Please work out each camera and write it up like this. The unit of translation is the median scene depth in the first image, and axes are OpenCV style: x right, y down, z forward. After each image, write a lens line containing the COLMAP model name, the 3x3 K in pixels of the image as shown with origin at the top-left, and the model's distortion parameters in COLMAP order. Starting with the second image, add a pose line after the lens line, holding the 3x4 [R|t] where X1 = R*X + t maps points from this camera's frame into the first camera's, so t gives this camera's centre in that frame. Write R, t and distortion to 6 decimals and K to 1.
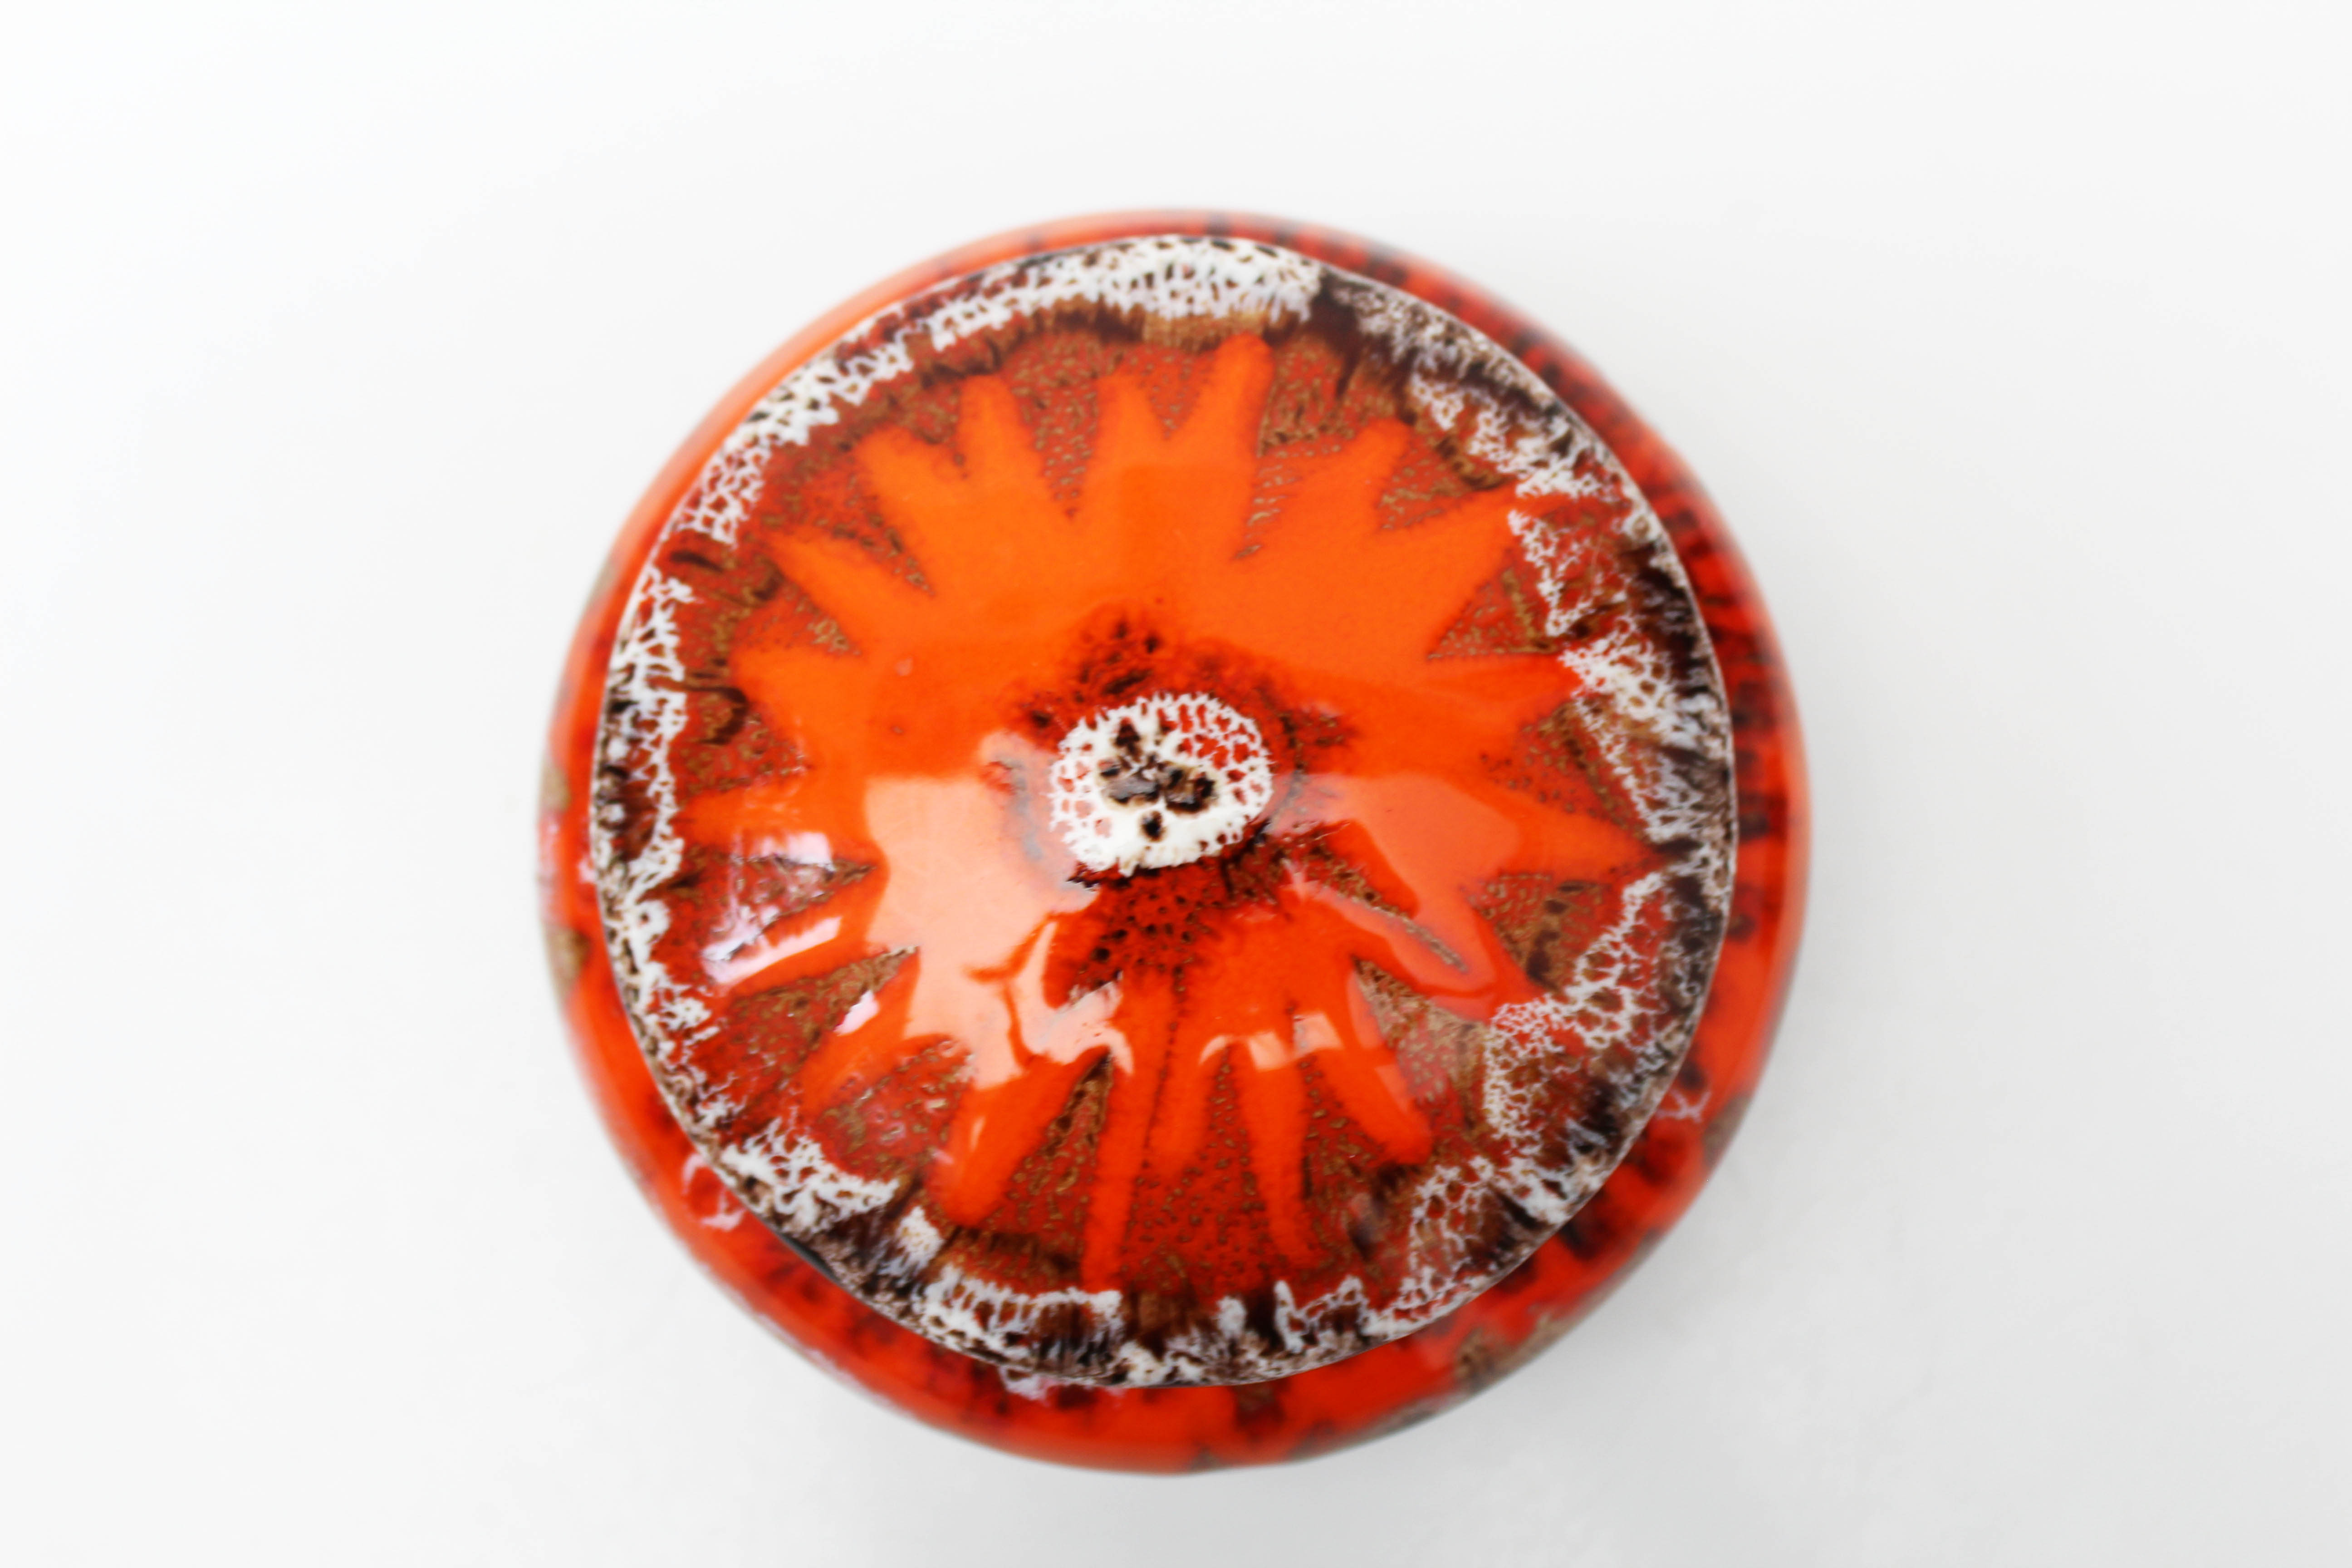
lens RADIAL K [[2629.9, 0, 1176.0], [0, 2629.9, 784.0], [0, 0, 1]] dist [-0.136536, 0.188007]
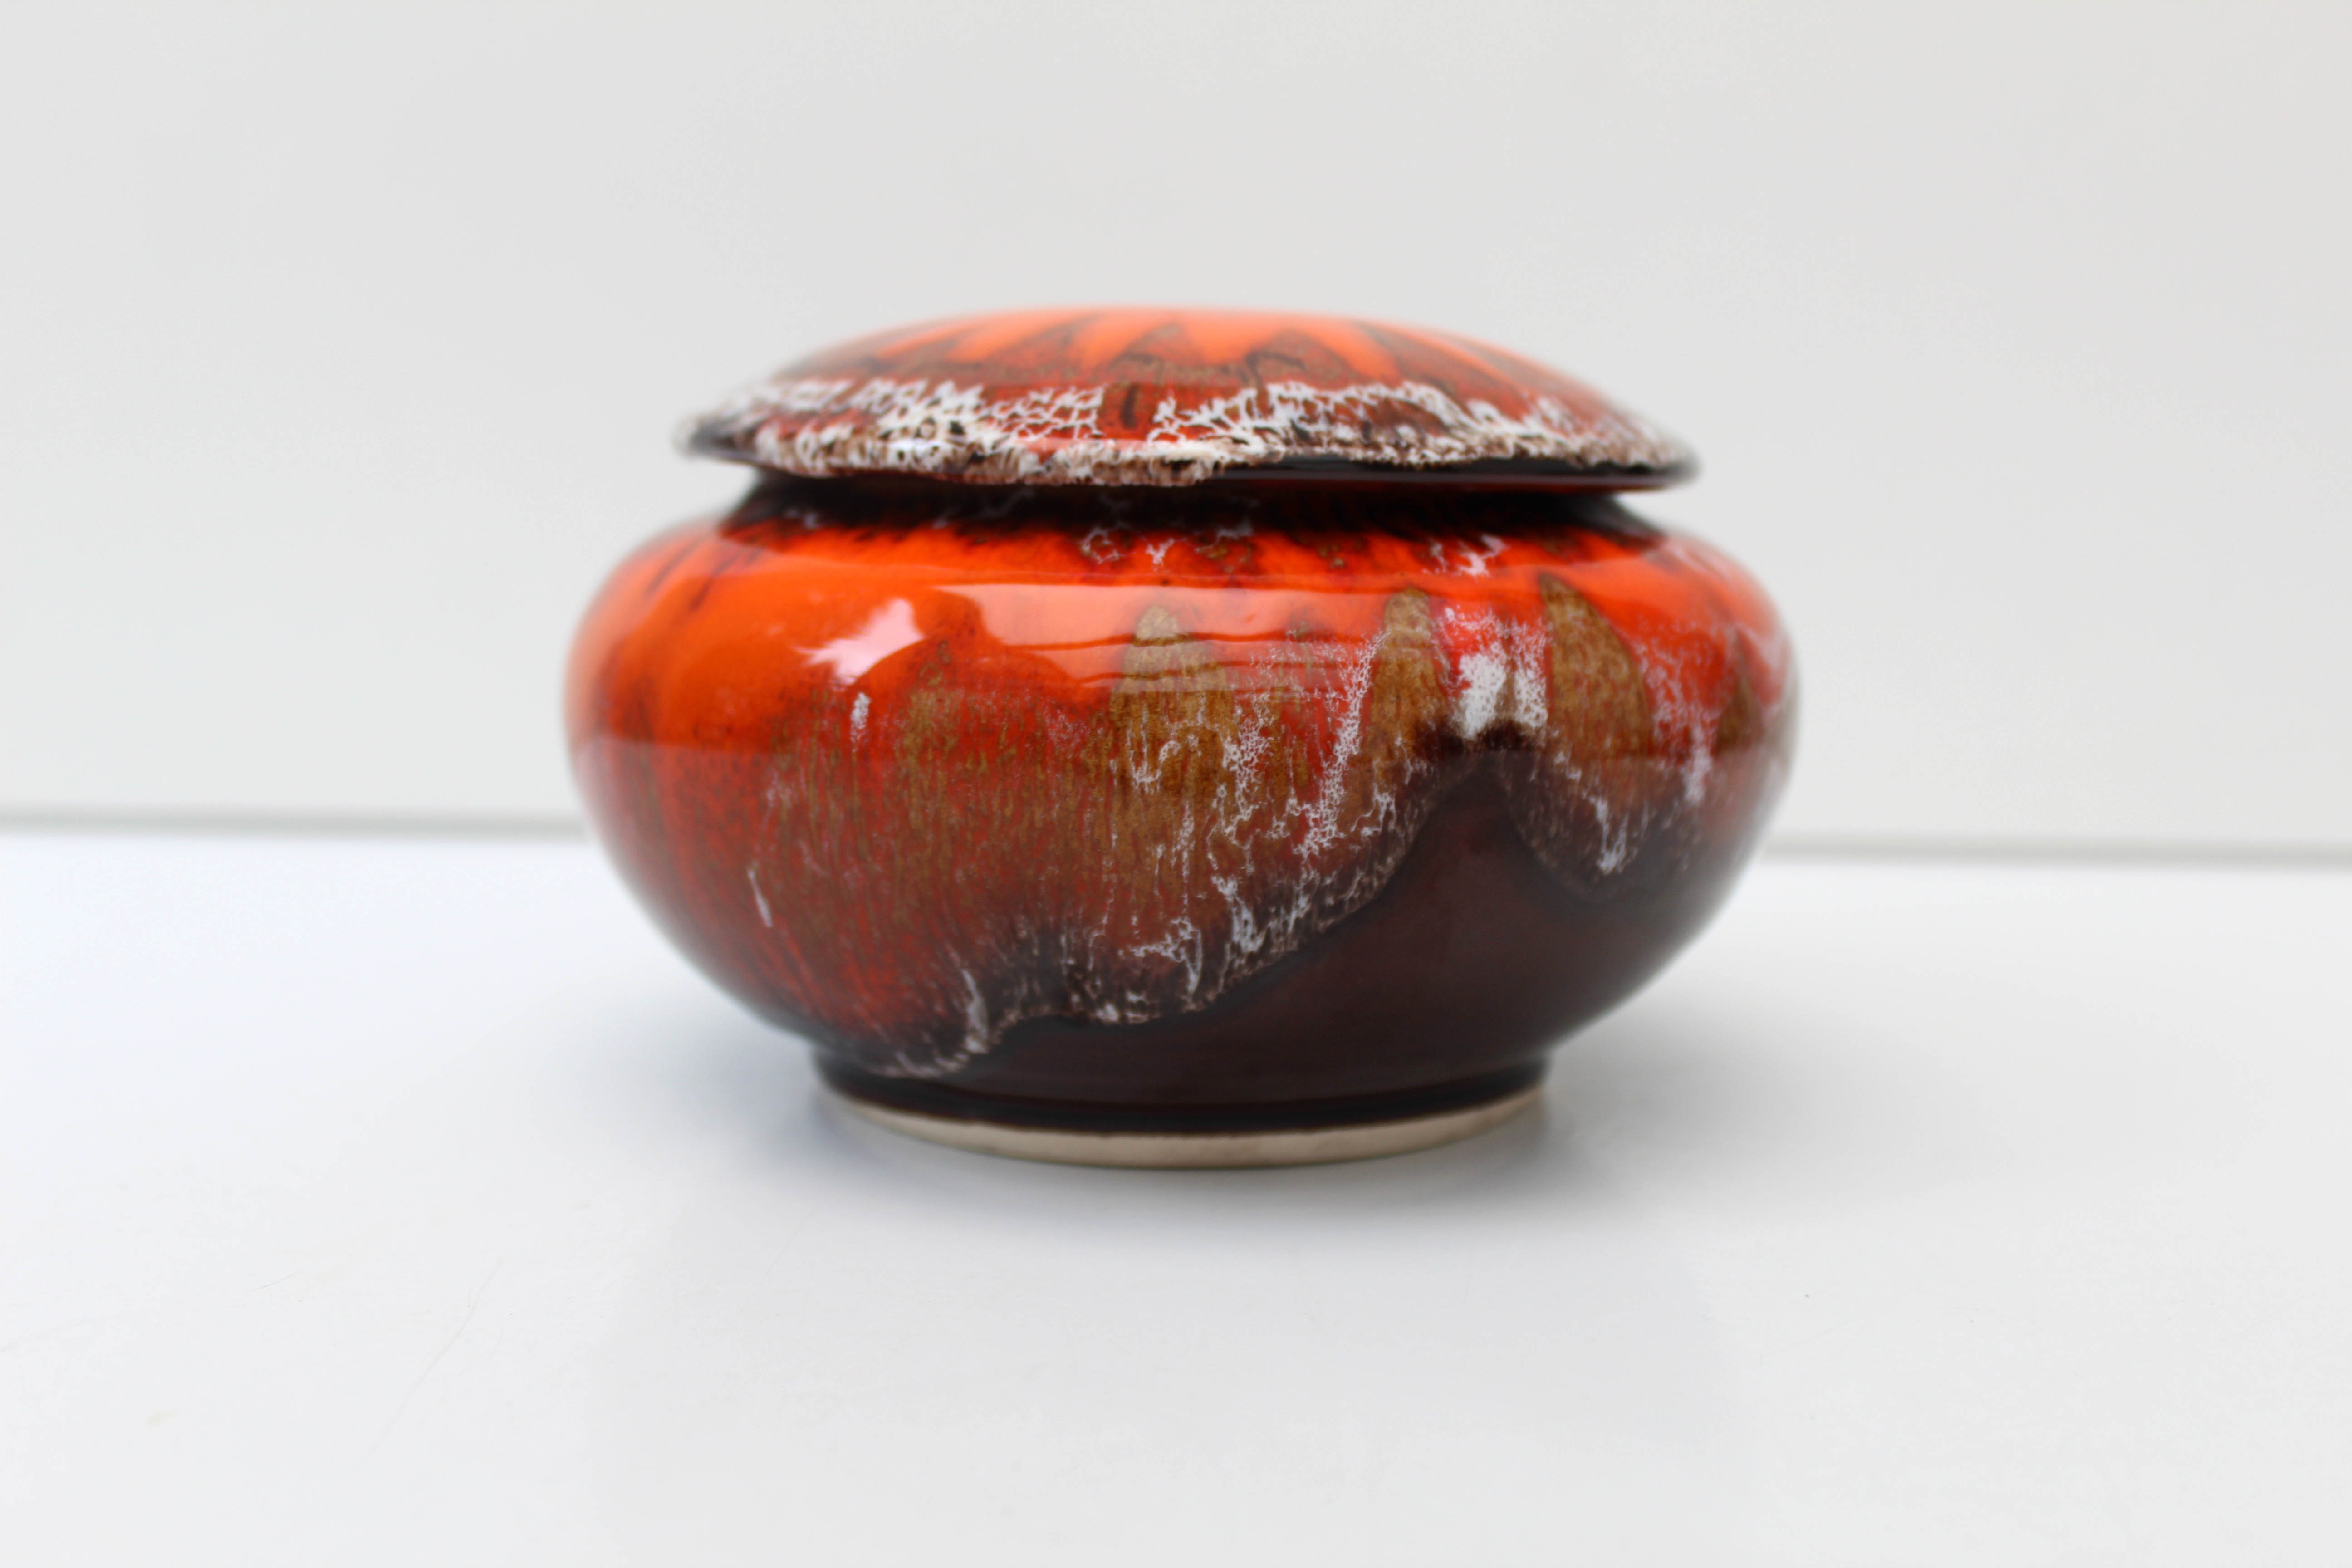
lens RADIAL K [[2629.9, 0, 1176.0], [0, 2629.9, 784.0], [0, 0, 1]] dist [-0.136536, 0.188007]
pose [[-0.348319, -0.132436, 0.927973, -1.110679], [0.928386, 0.088039, 0.361039, -0.408696], [-0.129513, 0.987274, 0.092286, 1.068966]]
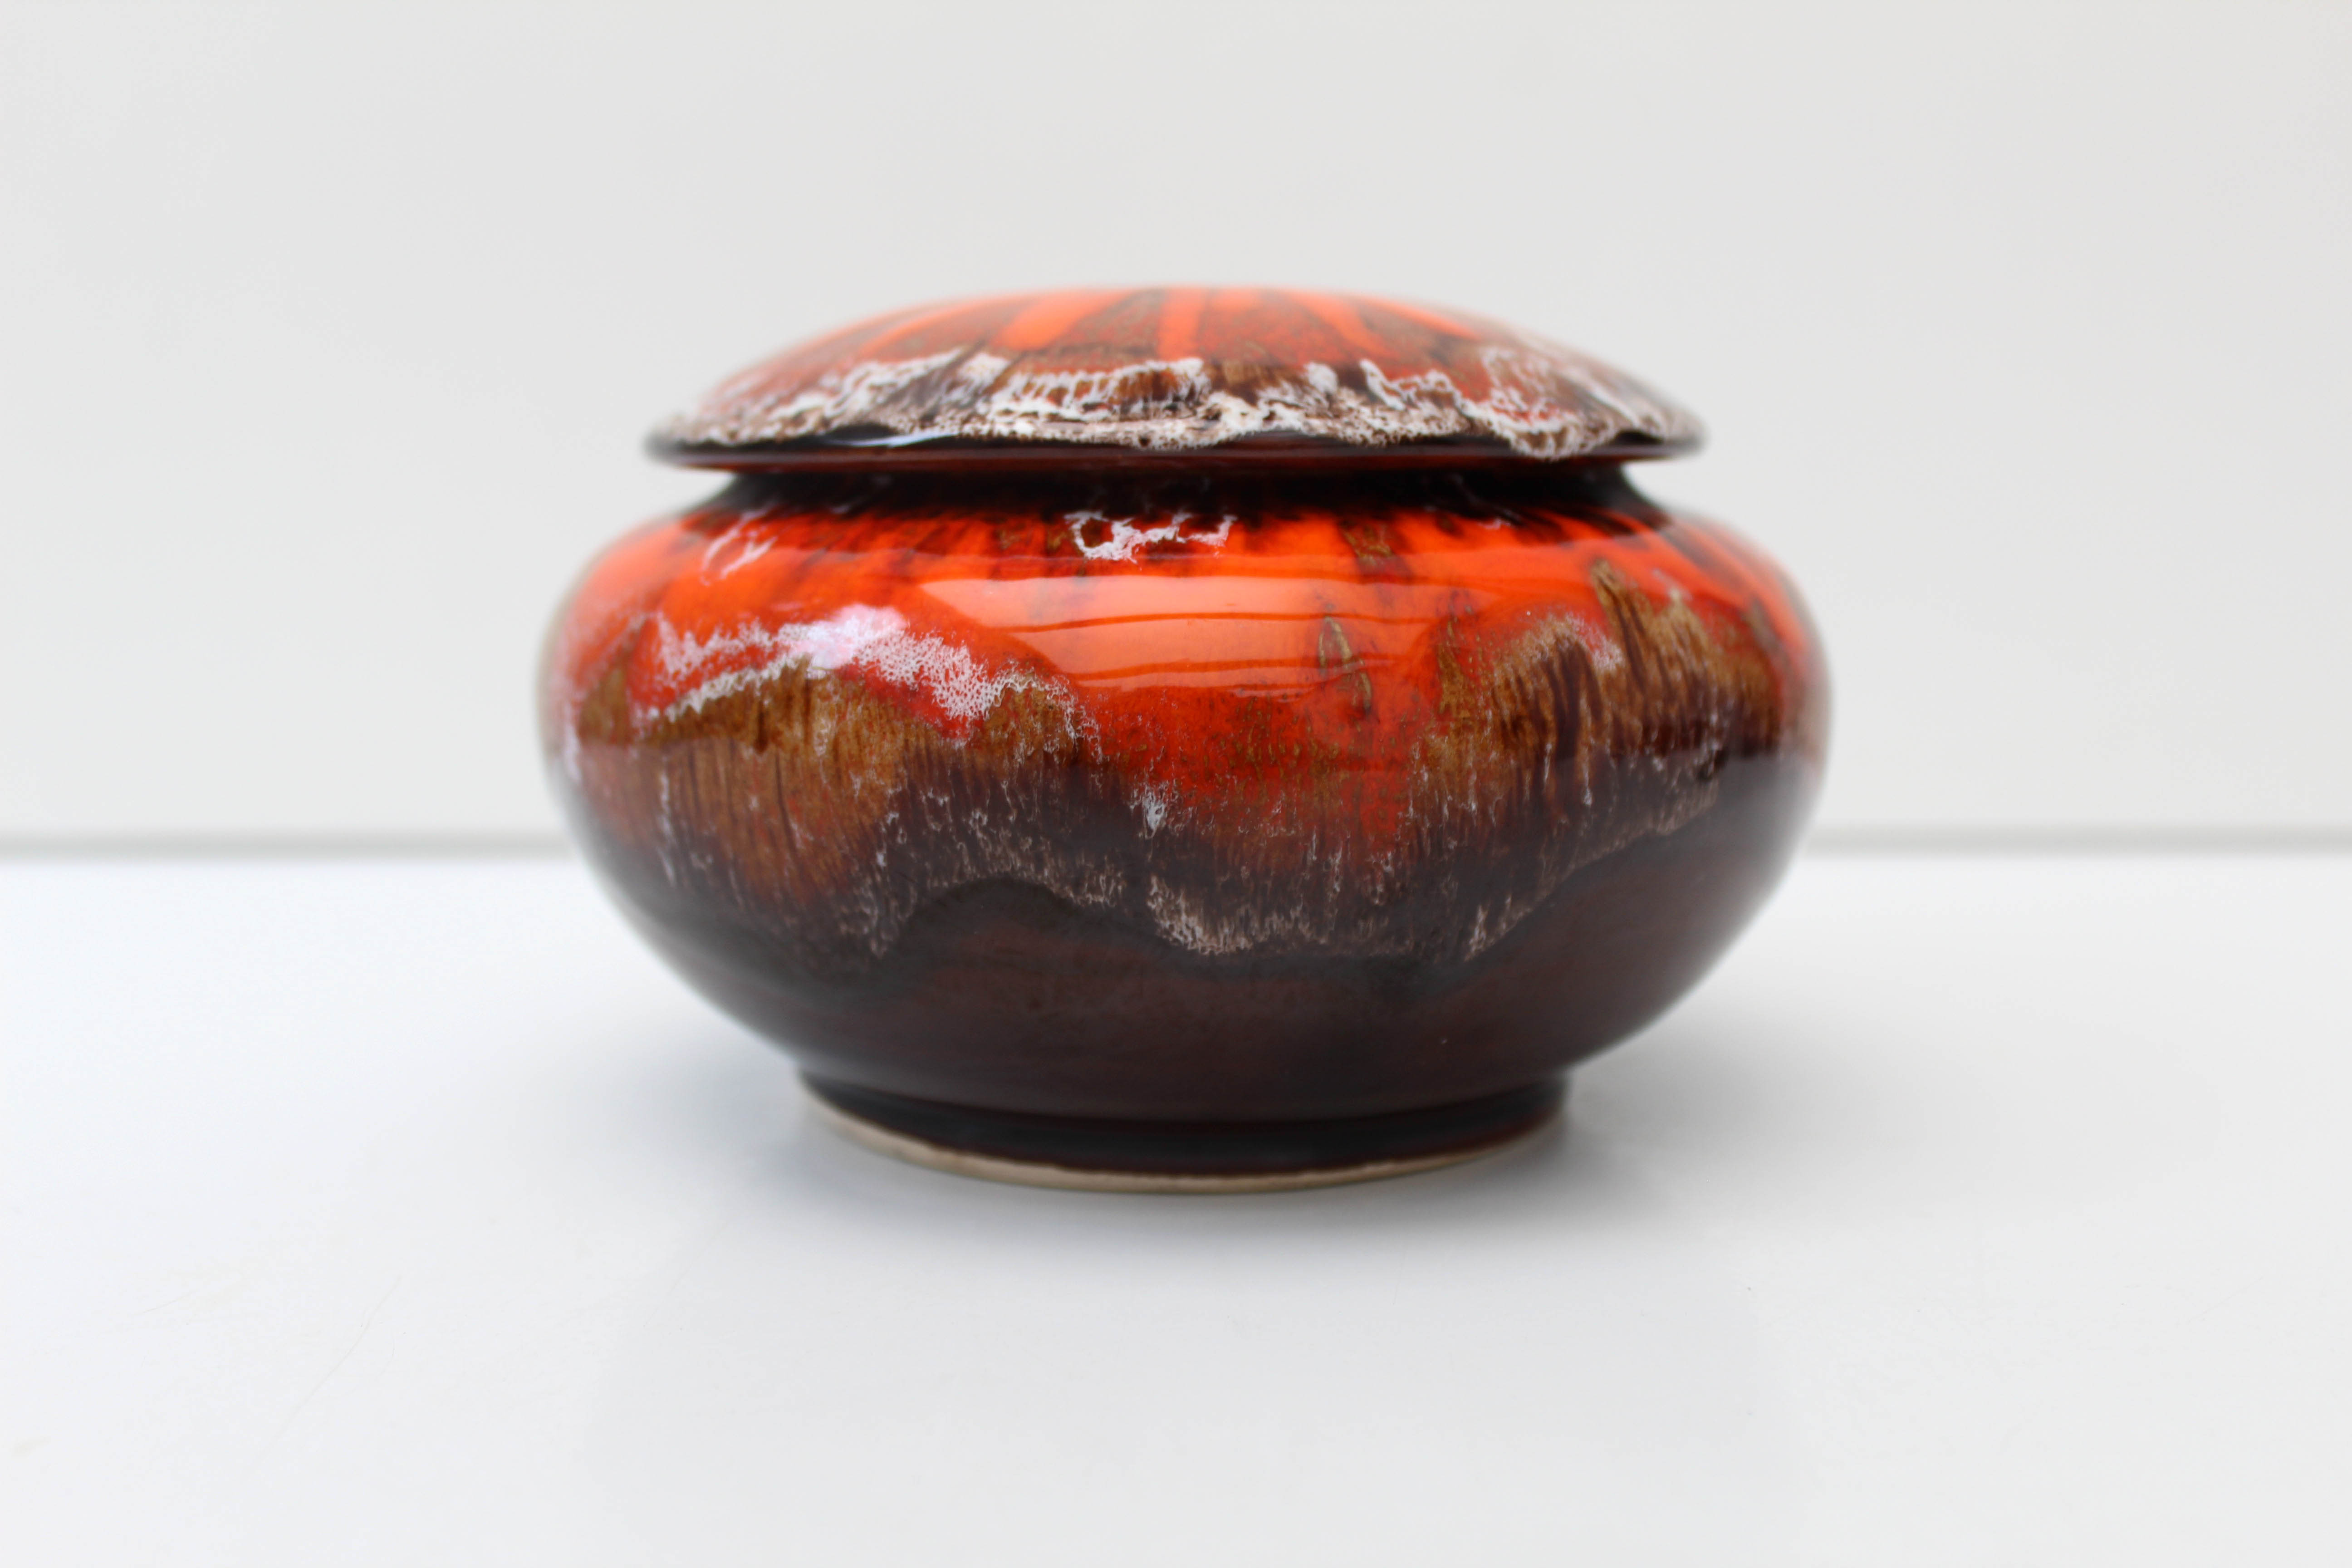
lens RADIAL K [[2629.9, 0, 1176.0], [0, 2629.9, 784.0], [0, 0, 1]] dist [-0.136536, 0.188007]
pose [[0.991390, -0.010045, 0.130554, -0.152289], [0.128976, 0.246944, -0.960408, 1.117067], [-0.022592, 0.968978, 0.246114, 0.894943]]
